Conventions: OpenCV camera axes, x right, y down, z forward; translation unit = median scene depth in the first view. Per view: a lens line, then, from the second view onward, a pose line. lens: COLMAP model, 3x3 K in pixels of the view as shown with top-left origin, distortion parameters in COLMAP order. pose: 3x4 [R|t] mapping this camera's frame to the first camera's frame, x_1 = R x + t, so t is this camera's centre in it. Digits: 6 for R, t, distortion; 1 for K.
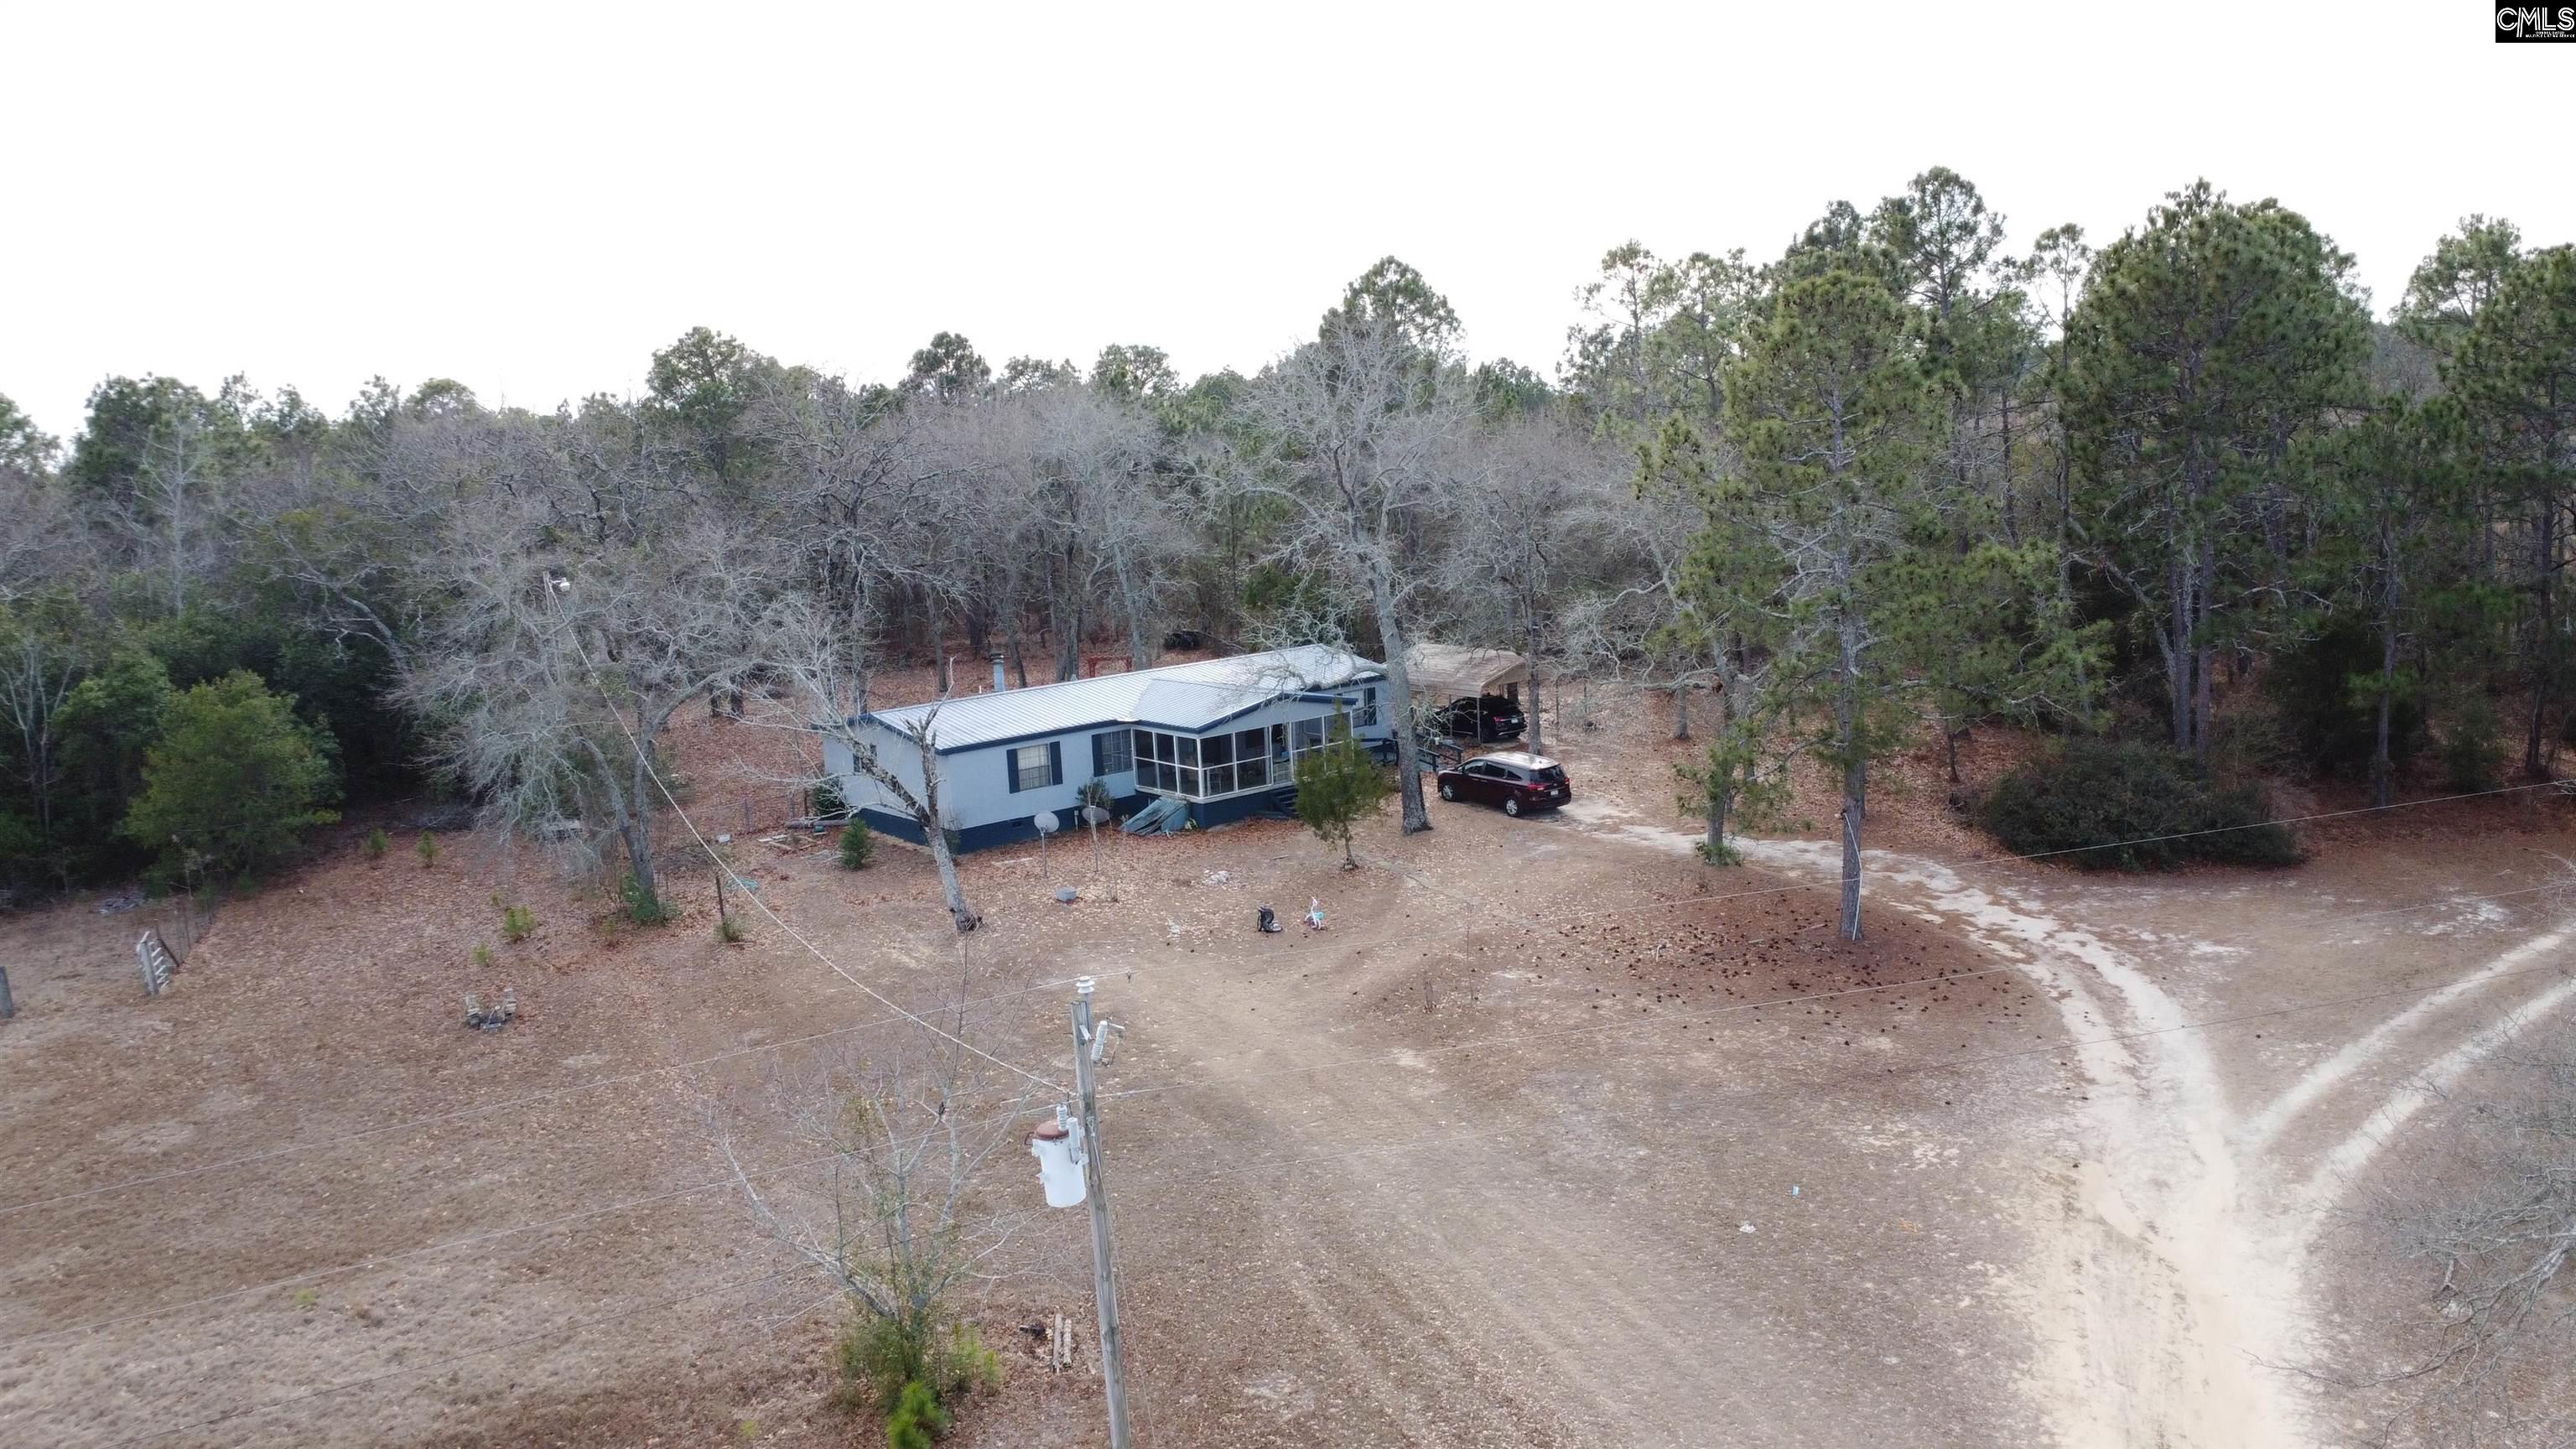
lens RADIAL K [[1915.1, 0, 1295.9], [0, 1915.1, 731.4], [0, 0, 1]] dist [0.001024, -0.005004]
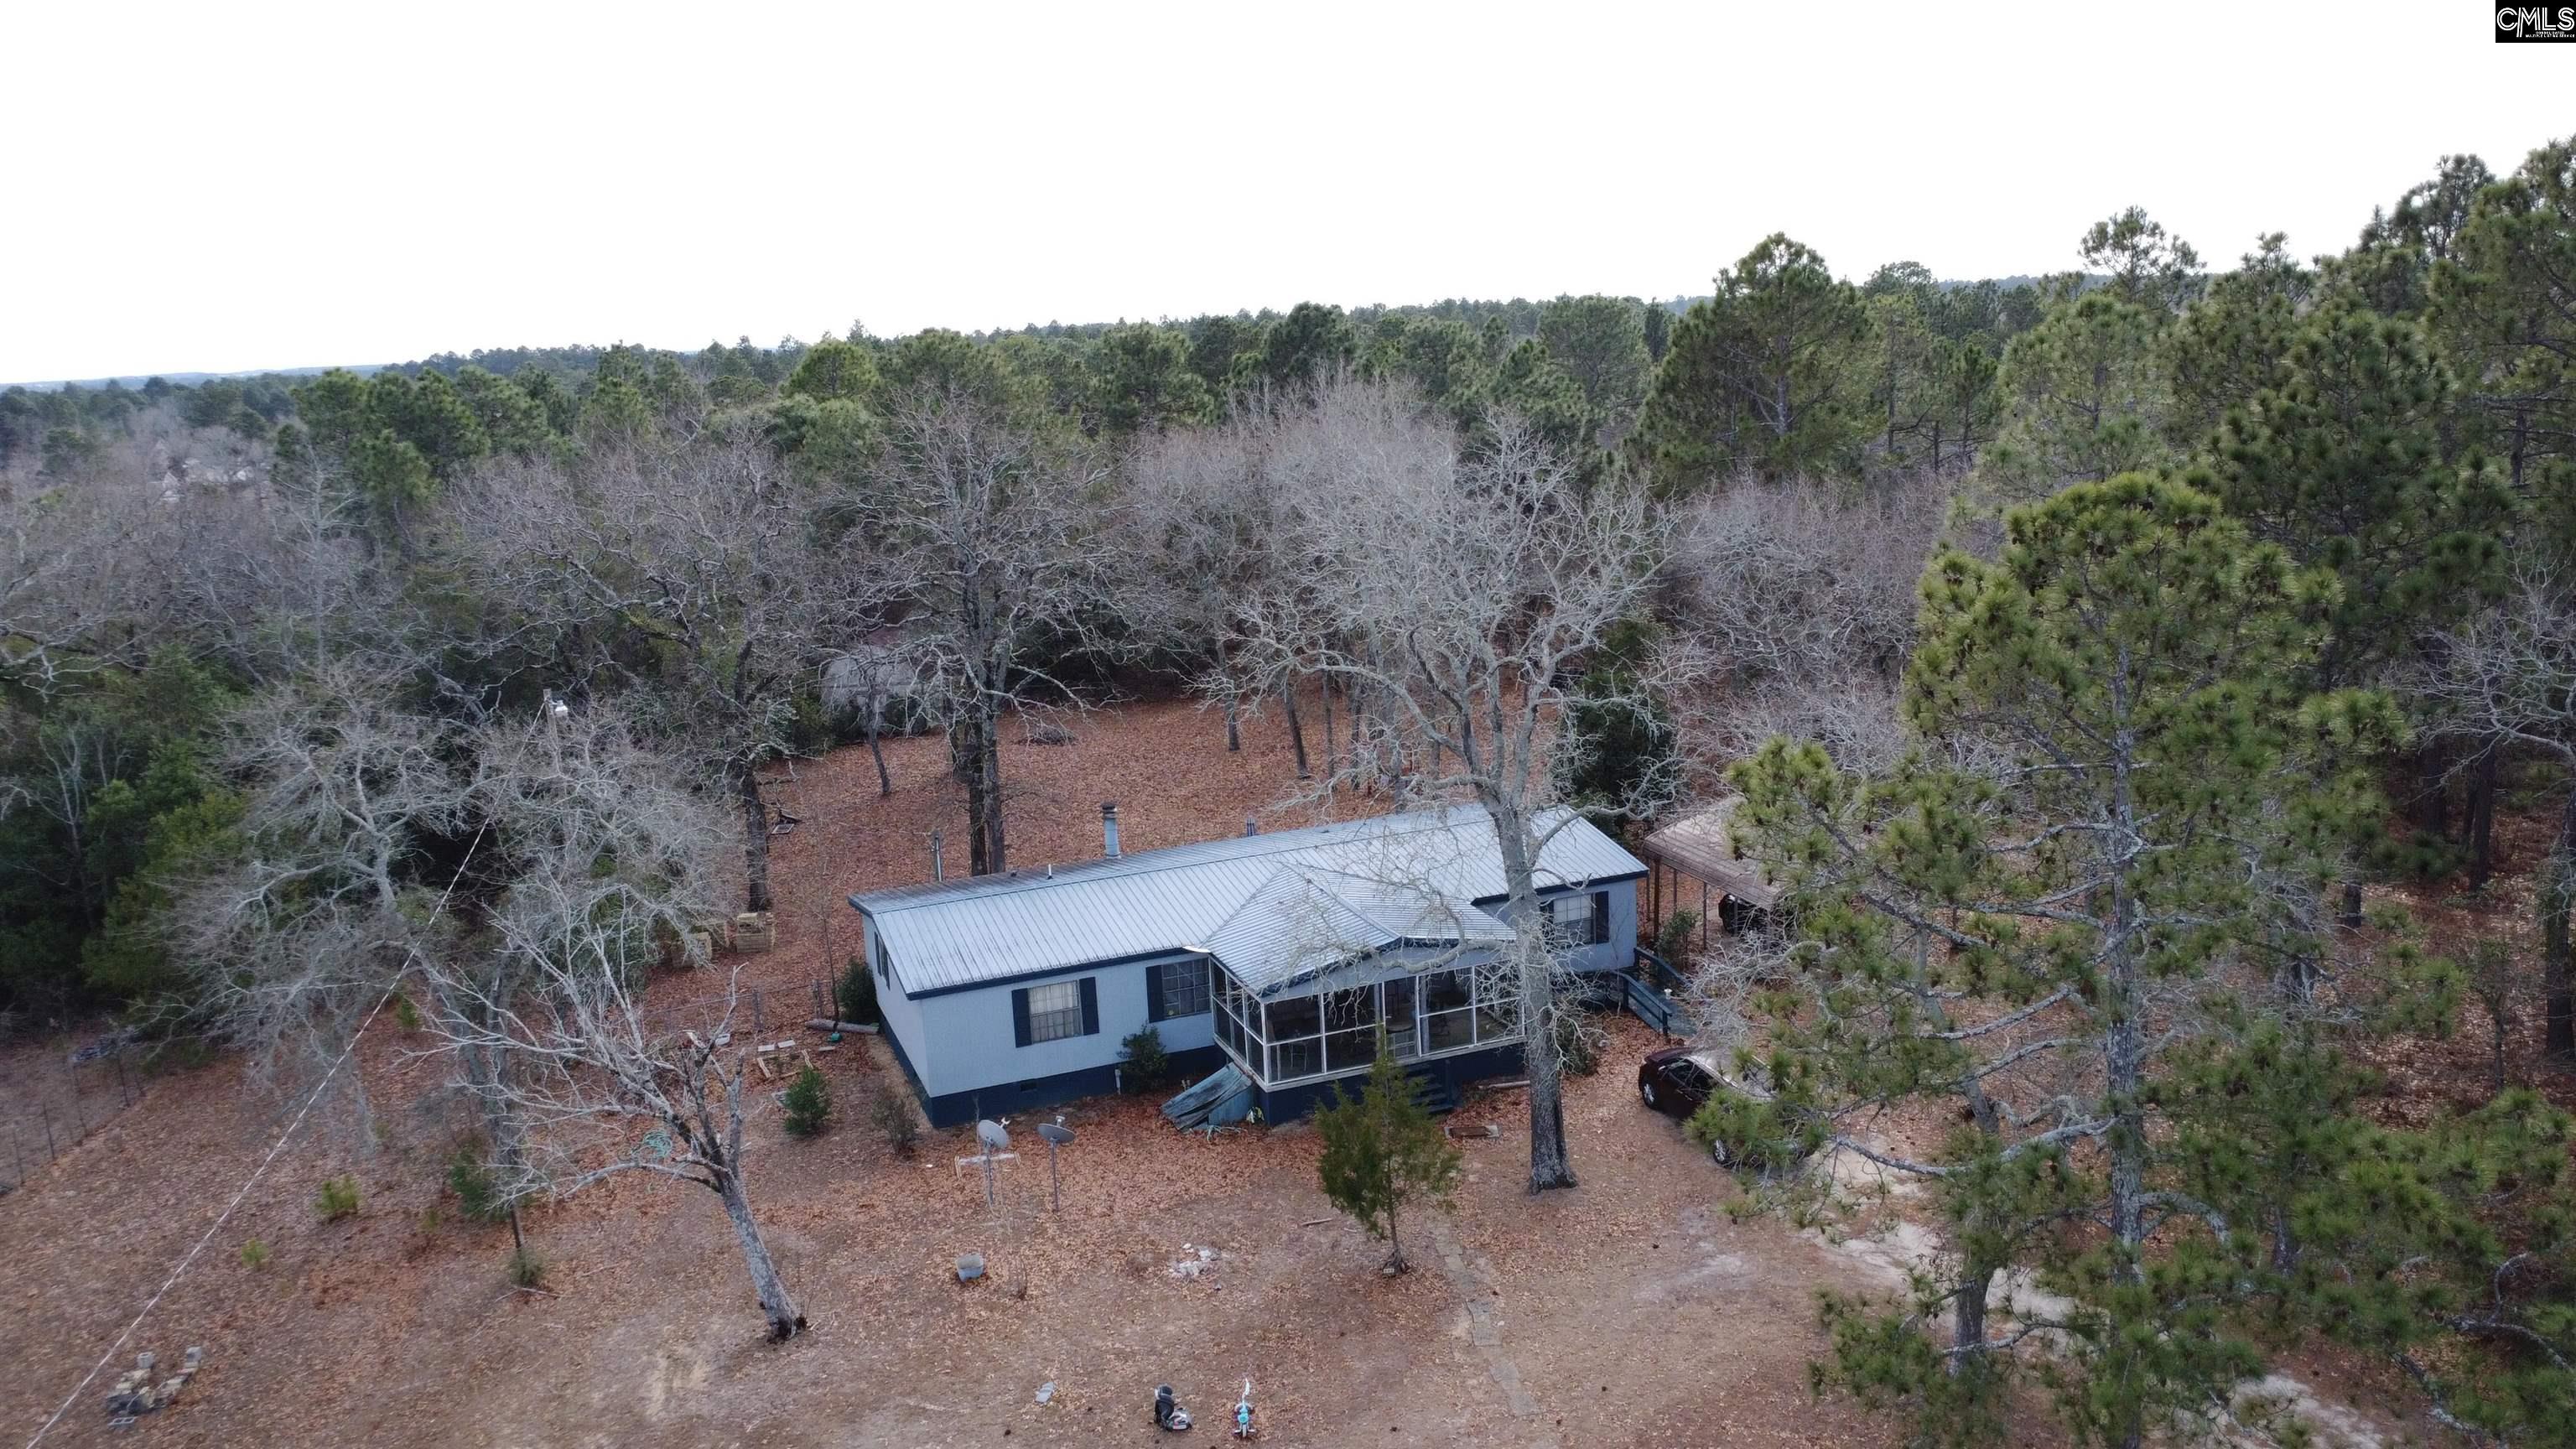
lens RADIAL K [[1915.1, 0, 1291.7], [0, 1915.1, 729.8], [0, 0, 1]] dist [0.001024, -0.005004]
pose [[0.946169, 0.073531, -0.315209, 0.170491], [-0.053491, 0.995985, 0.071777, -0.144561], [0.319222, -0.051052, 0.946304, 0.333224]]
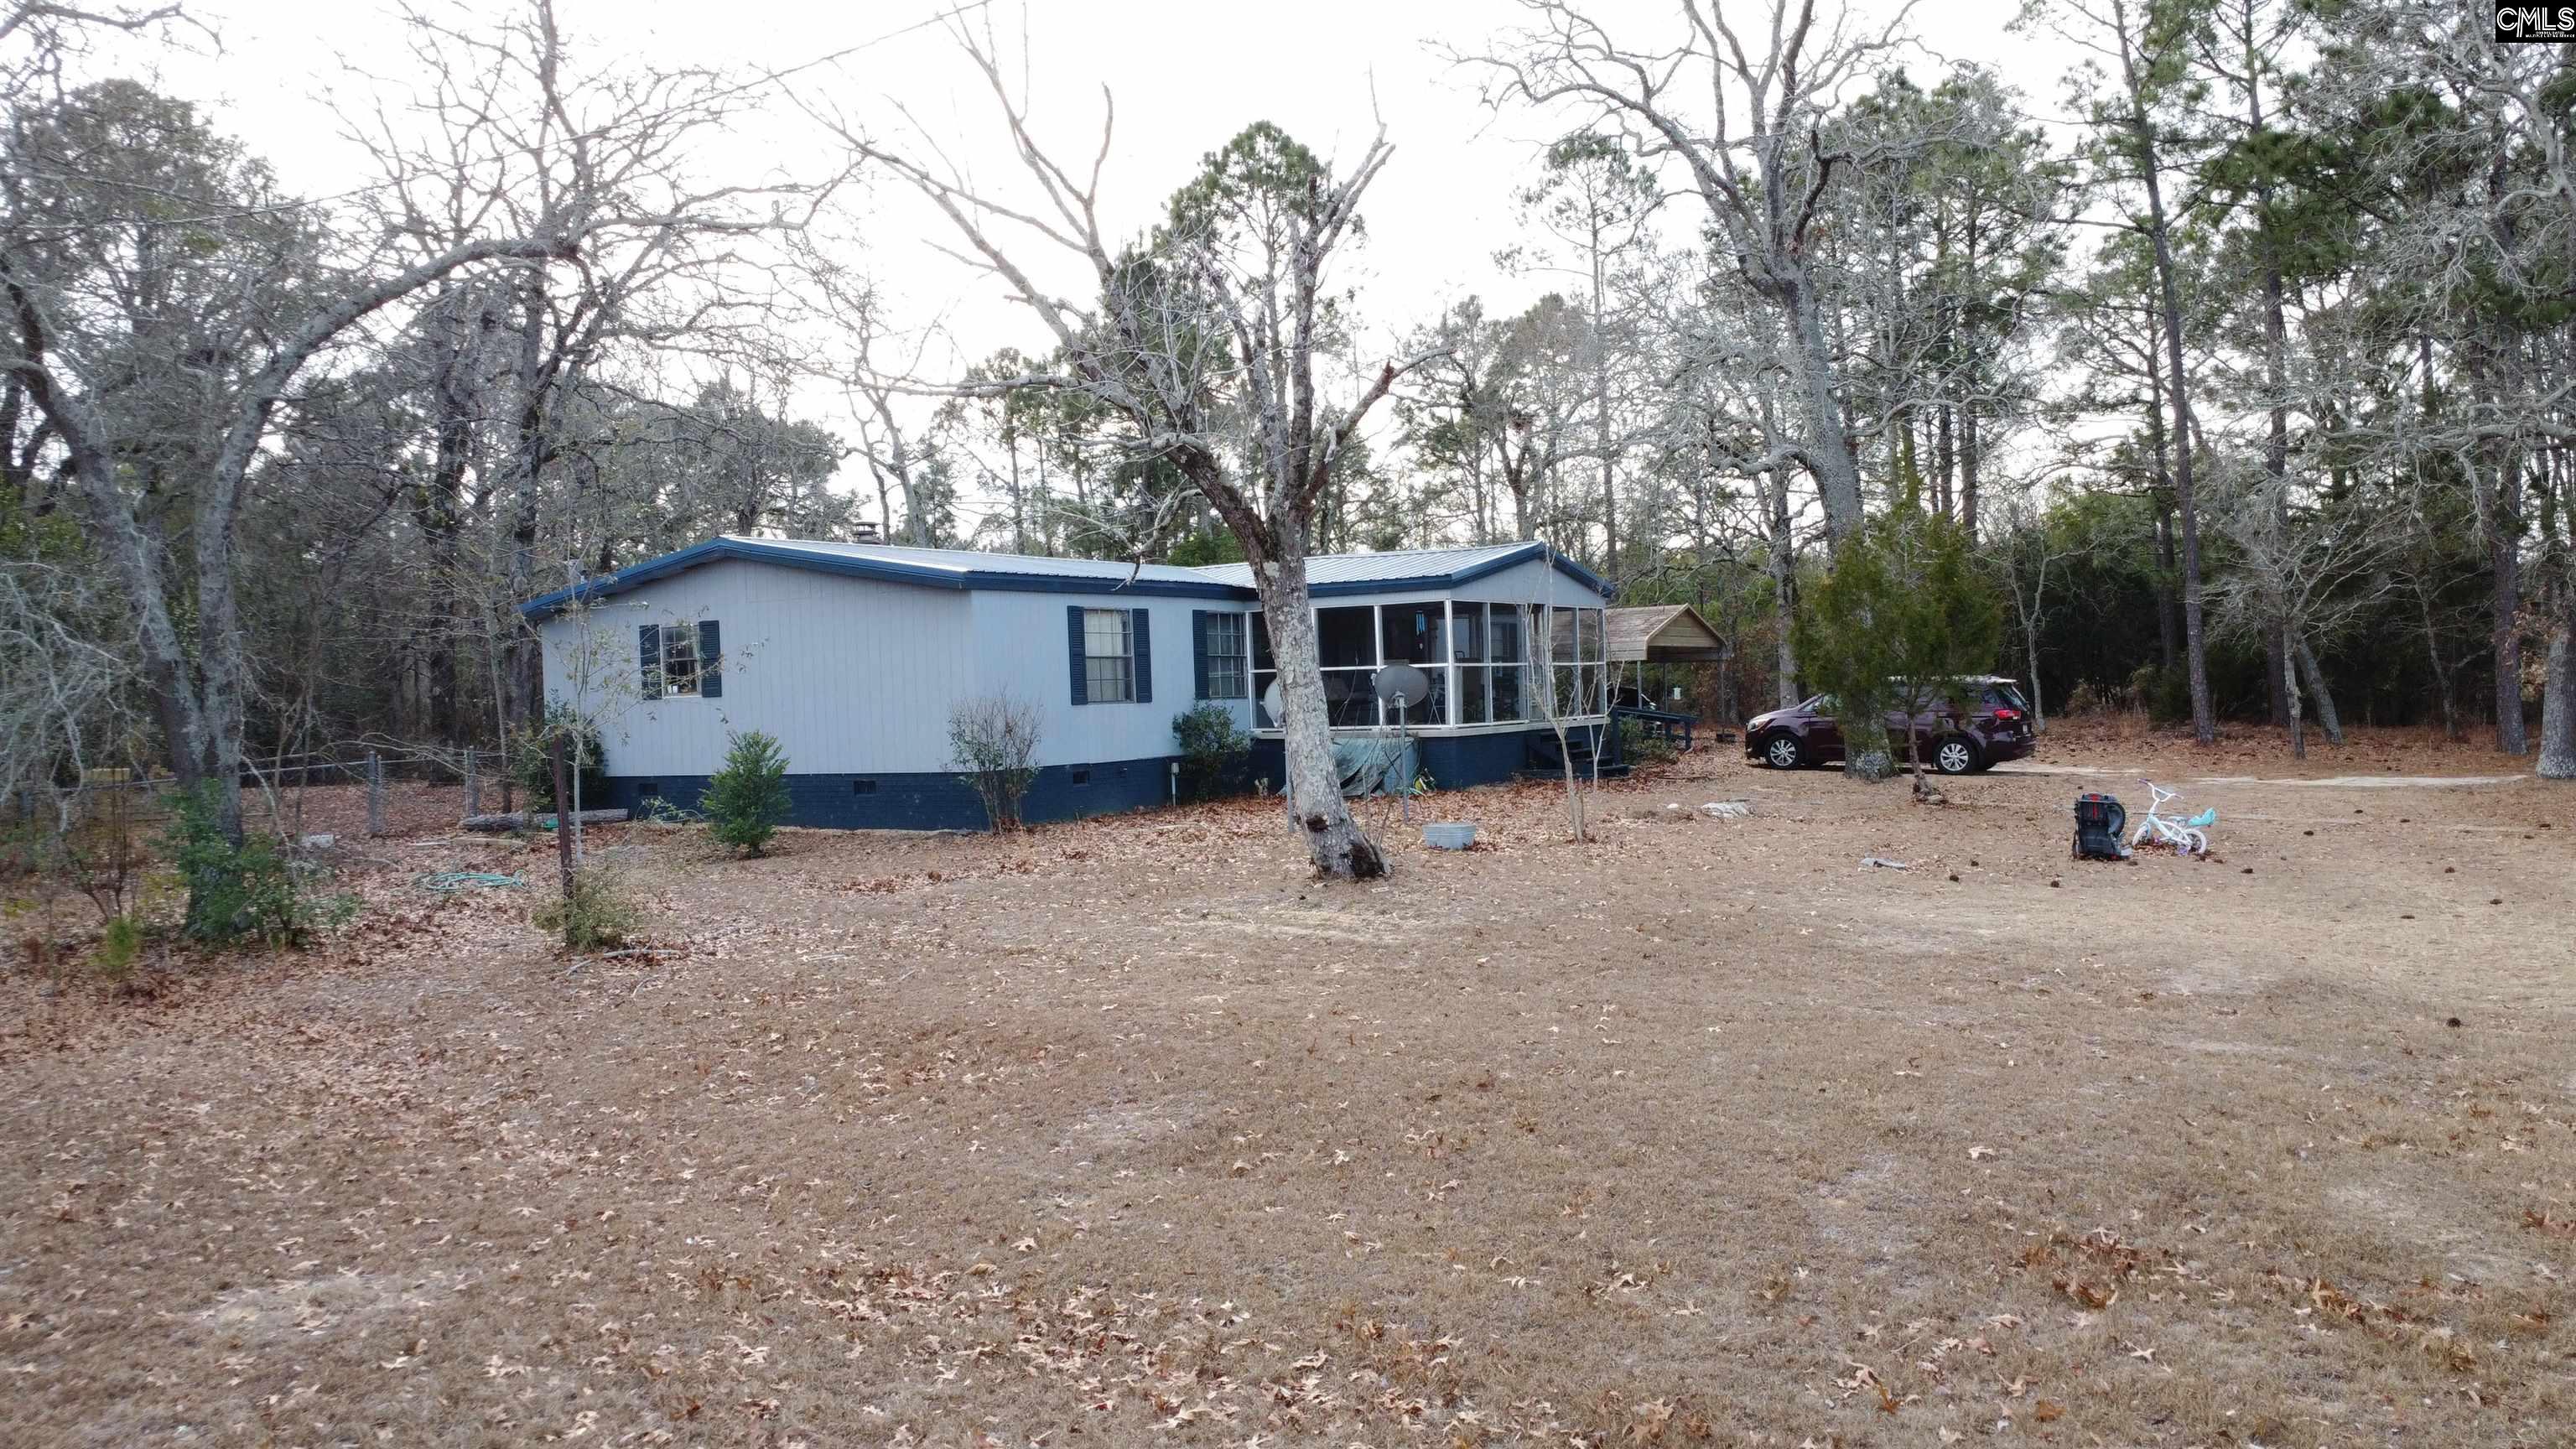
lens RADIAL K [[1919.9, 0, 1294.7], [0, 1919.9, 720.3], [0, 0, 1]] dist [0.005852, 0.002280]
pose [[0.941228, 0.012447, 0.337542, -0.244765], [0.042777, 0.986882, -0.155673, 0.104749], [-0.335052, 0.160963, 0.928349, 0.556649]]
